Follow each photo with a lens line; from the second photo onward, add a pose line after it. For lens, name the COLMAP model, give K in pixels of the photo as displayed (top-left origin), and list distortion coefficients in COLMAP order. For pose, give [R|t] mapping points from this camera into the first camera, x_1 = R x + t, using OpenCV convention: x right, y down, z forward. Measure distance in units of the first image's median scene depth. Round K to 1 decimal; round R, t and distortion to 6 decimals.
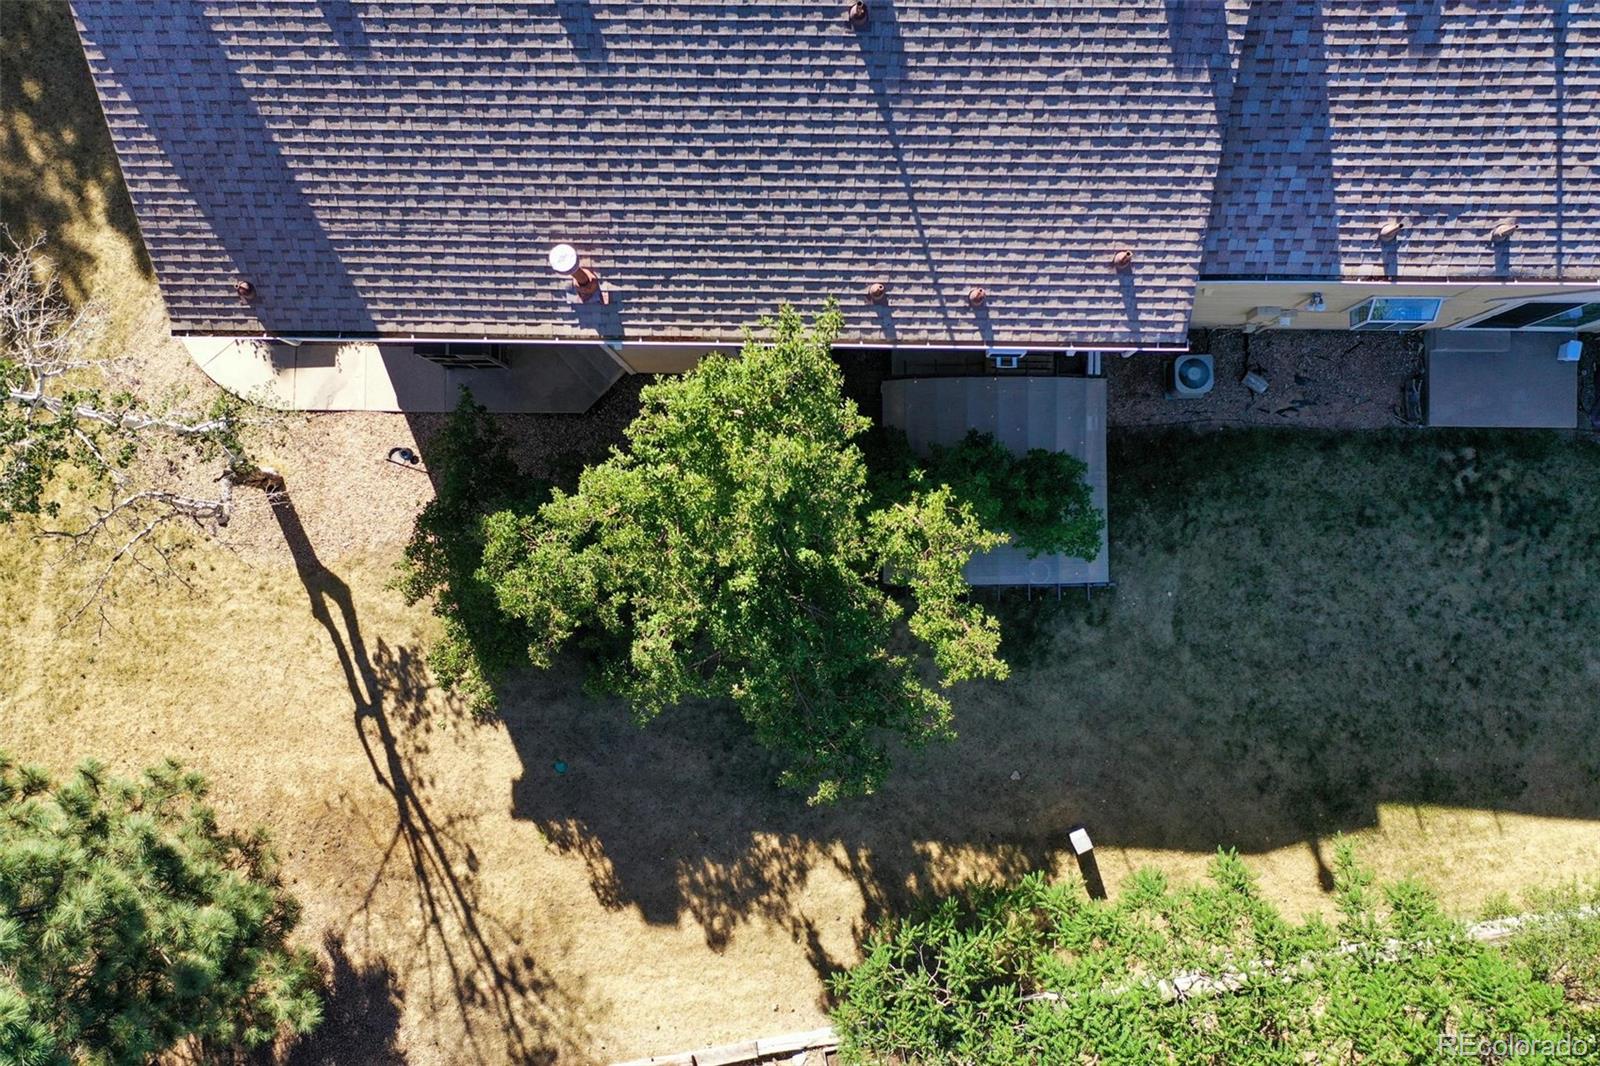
lens RADIAL K [[1271.4, 0, 804.1], [0, 1271.4, 528.7], [0, 0, 1]] dist [0.010011, -0.000839]
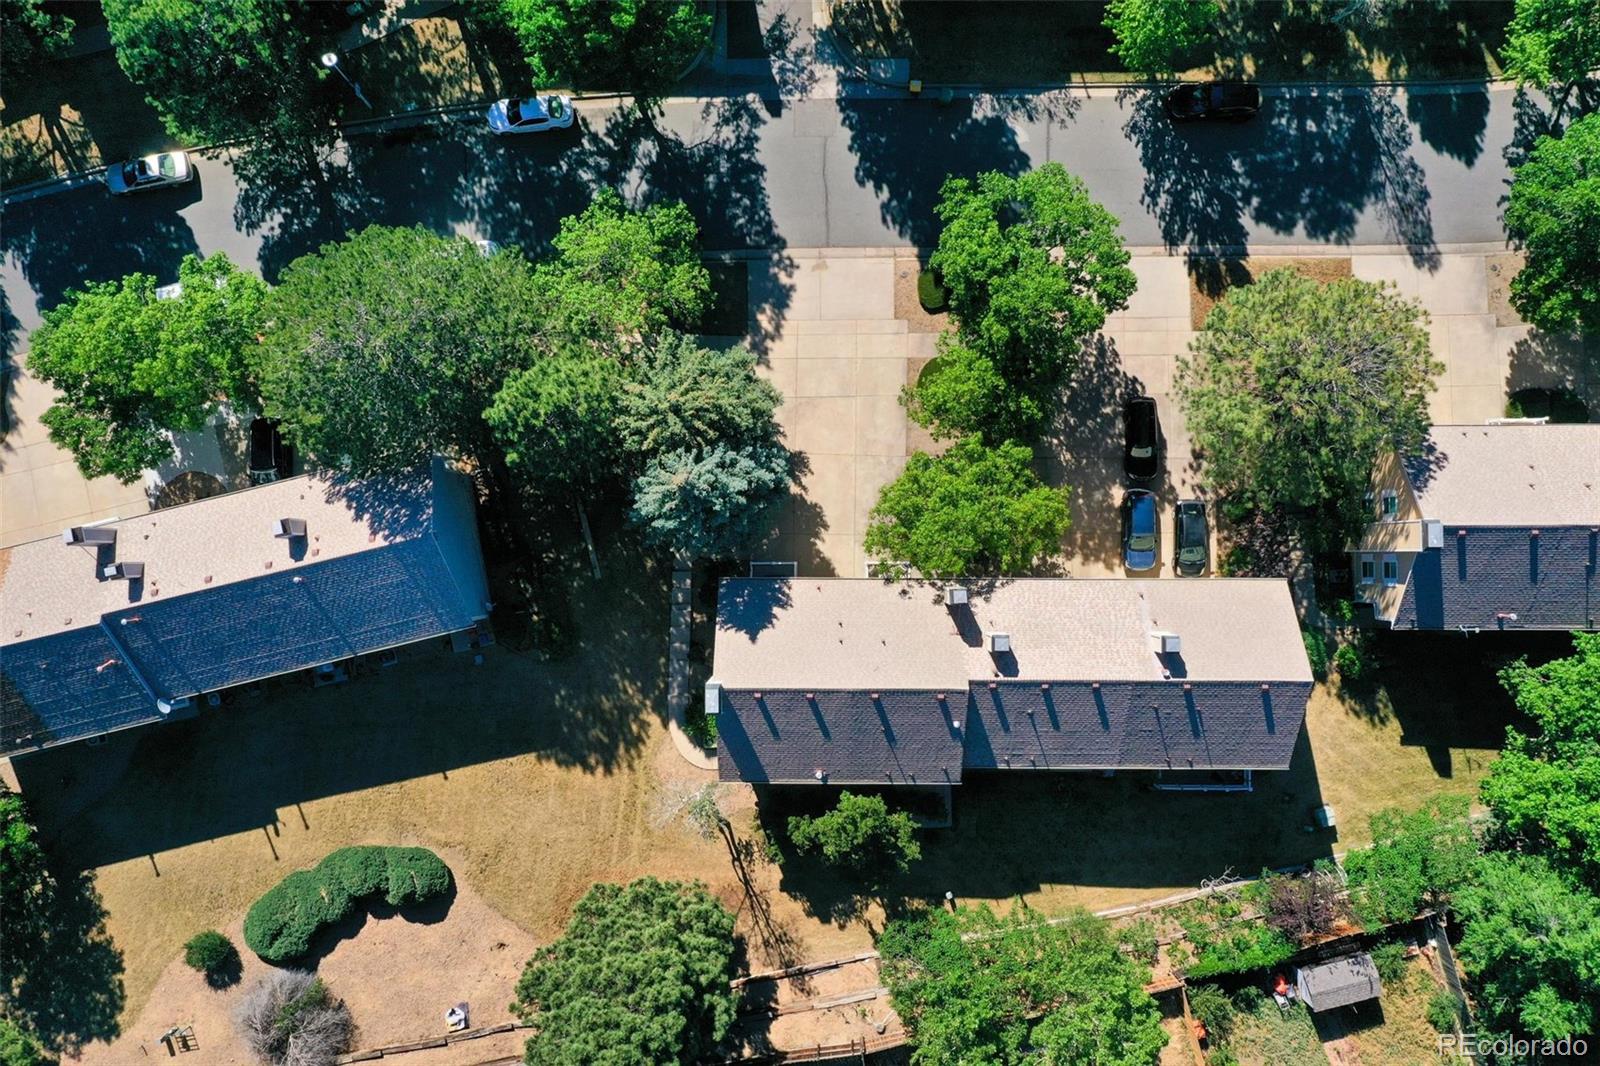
lens RADIAL K [[1271.4, 0, 804.1], [0, 1271.4, 528.7], [0, 0, 1]] dist [0.010011, -0.000839]
pose [[0.999862, -0.016367, -0.002839, -0.141018], [0.016350, 0.999849, -0.005926, -0.702037], [0.002936, 0.005879, 0.999978, -2.341372]]
